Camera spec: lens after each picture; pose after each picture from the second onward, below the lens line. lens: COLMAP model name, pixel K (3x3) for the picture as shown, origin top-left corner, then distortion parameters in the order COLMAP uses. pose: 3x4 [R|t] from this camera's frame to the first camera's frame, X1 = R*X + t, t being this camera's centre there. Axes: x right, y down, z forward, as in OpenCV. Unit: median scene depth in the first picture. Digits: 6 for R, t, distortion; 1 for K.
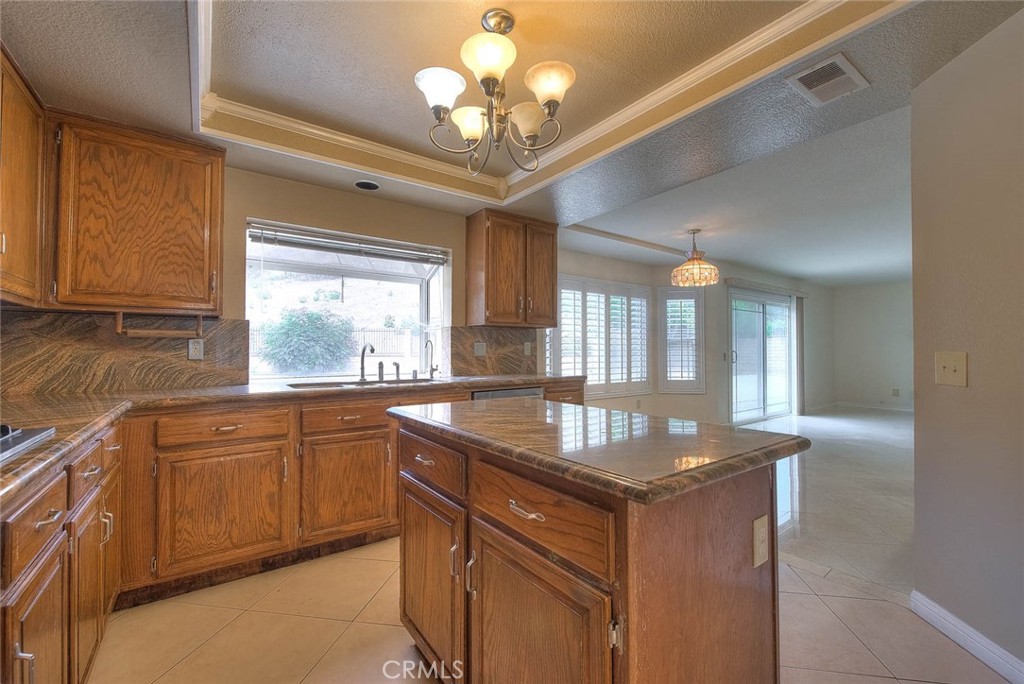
lens RADIAL K [[416.4, 0, 514.9], [0, 416.4, 340.2], [0, 0, 1]] dist [0.001225, -0.000950]
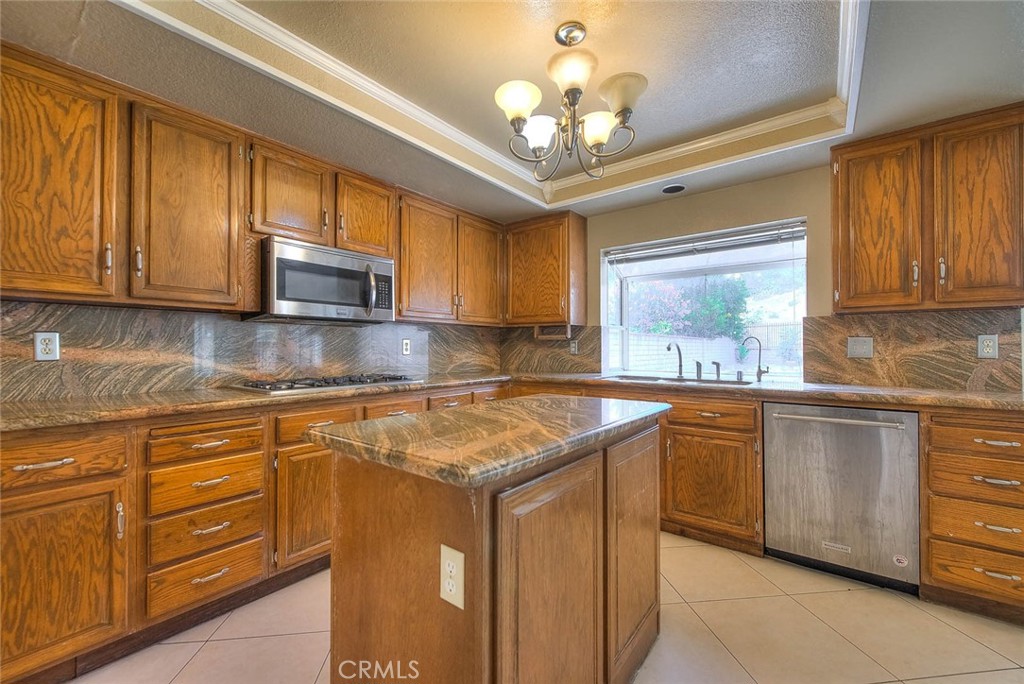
lens RADIAL K [[416.4, 0, 509.5], [0, 416.4, 347.2], [0, 0, 1]] dist [0.001225, -0.000950]
pose [[0.271501, 0.001726, -0.962437, 0.501733], [0.022858, 0.999705, 0.008241, 0.003018], [0.962167, -0.024237, 0.271381, 0.300602]]
